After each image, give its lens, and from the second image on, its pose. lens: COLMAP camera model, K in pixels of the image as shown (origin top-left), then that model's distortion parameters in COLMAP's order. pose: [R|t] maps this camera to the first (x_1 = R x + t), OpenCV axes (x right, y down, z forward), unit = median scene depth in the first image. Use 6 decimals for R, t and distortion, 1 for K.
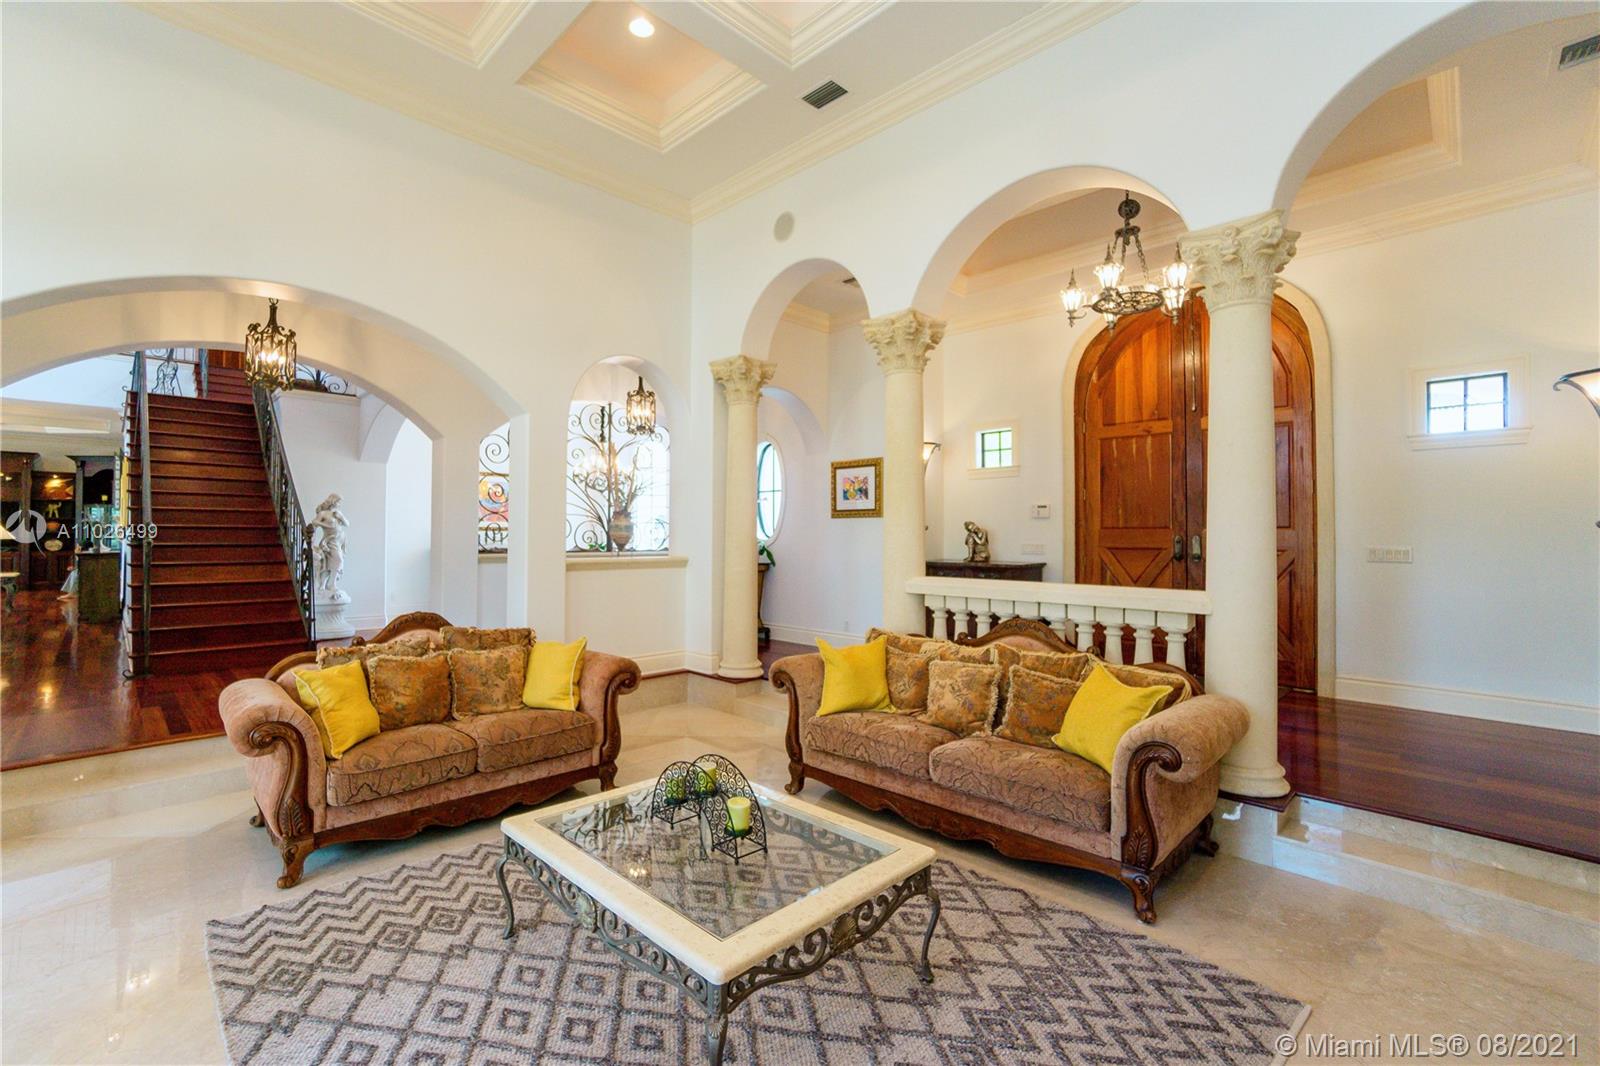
lens RADIAL K [[697.6, 0, 781.6], [0, 697.6, 515.2], [0, 0, 1]] dist [-0.019574, 0.022225]
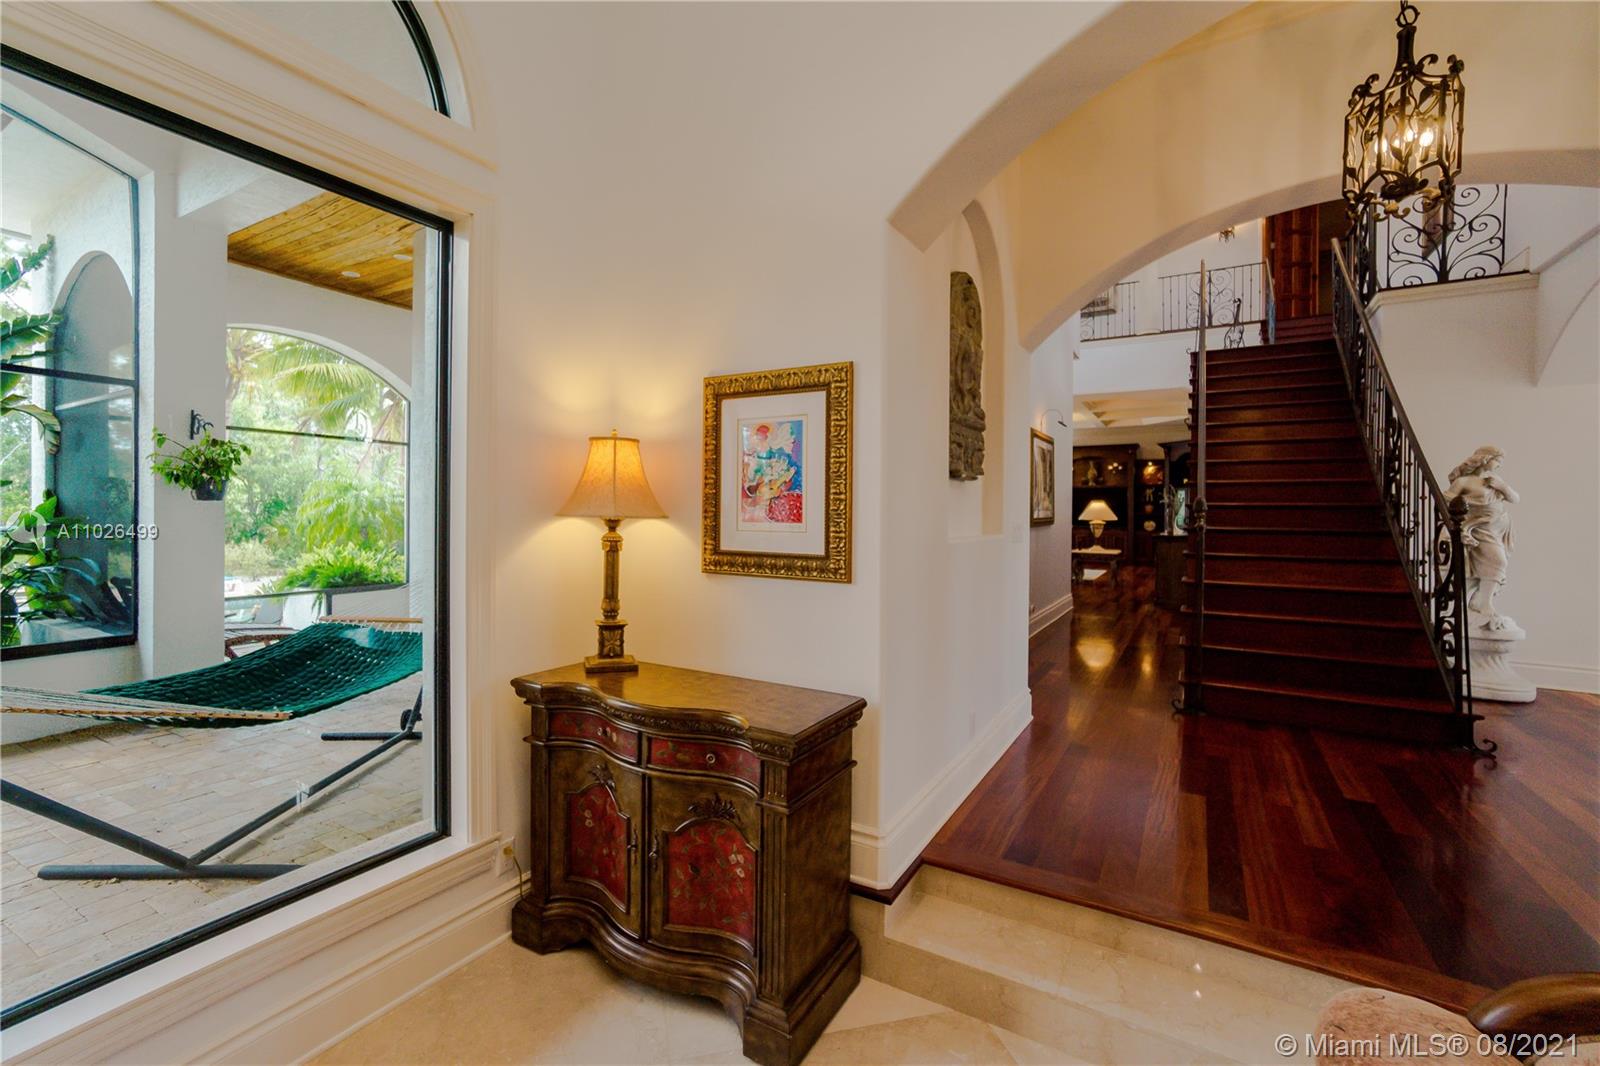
lens RADIAL K [[697.6, 0, 781.6], [0, 697.6, 515.2], [0, 0, 1]] dist [-0.019574, 0.022225]
pose [[0.257663, 0.002890, -0.966230, -0.232181], [0.020578, 0.999752, 0.008478, 0.009230], [0.966016, -0.022068, 0.257540, 0.282617]]
